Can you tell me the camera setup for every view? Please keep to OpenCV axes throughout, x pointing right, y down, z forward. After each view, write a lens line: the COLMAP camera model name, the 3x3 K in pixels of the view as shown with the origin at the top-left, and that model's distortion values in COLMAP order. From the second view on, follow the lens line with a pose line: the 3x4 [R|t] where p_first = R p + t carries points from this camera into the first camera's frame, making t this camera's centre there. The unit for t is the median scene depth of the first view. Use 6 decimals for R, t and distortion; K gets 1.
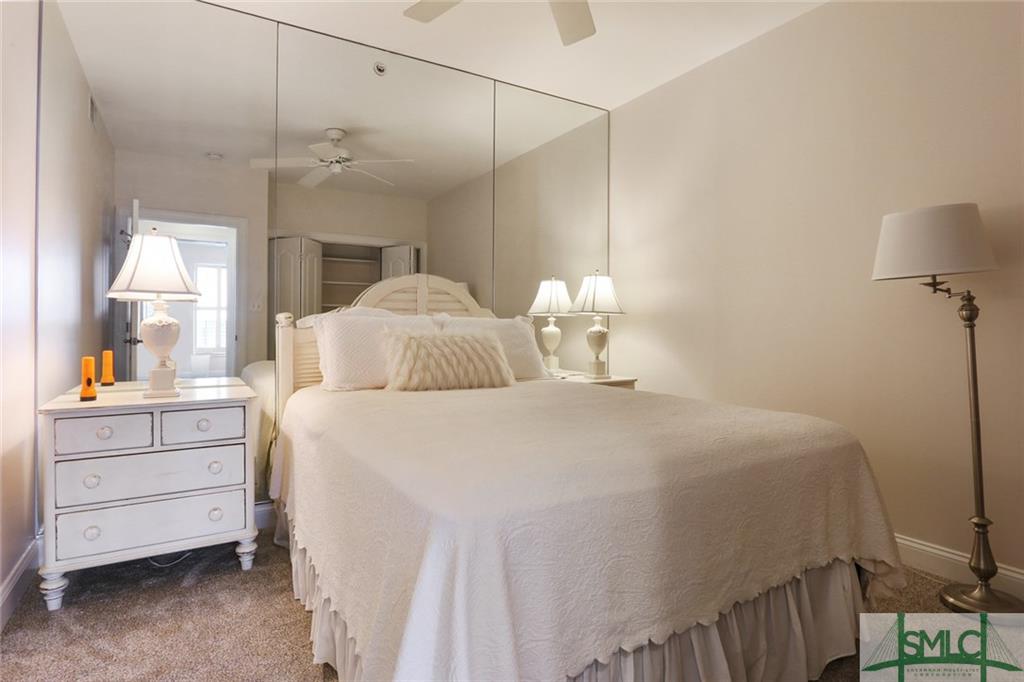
lens RADIAL K [[546.8, 0, 509.3], [0, 546.8, 314.8], [0, 0, 1]] dist [-0.073235, 0.051157]
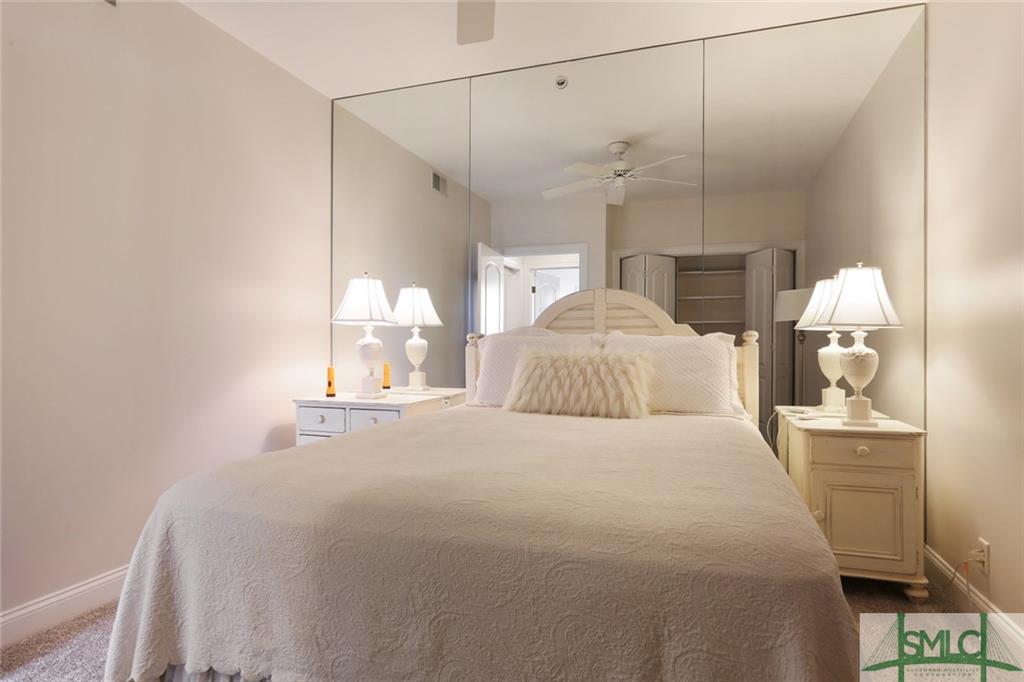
lens RADIAL K [[593.1, 0, 510.2], [0, 593.1, 339.4], [0, 0, 1]] dist [-0.002020, 0.000494]
pose [[0.577339, -0.017738, -0.816312, 0.629151], [0.010767, 0.999842, -0.014111, 0.025070], [0.816434, -0.000642, 0.577439, 0.360711]]
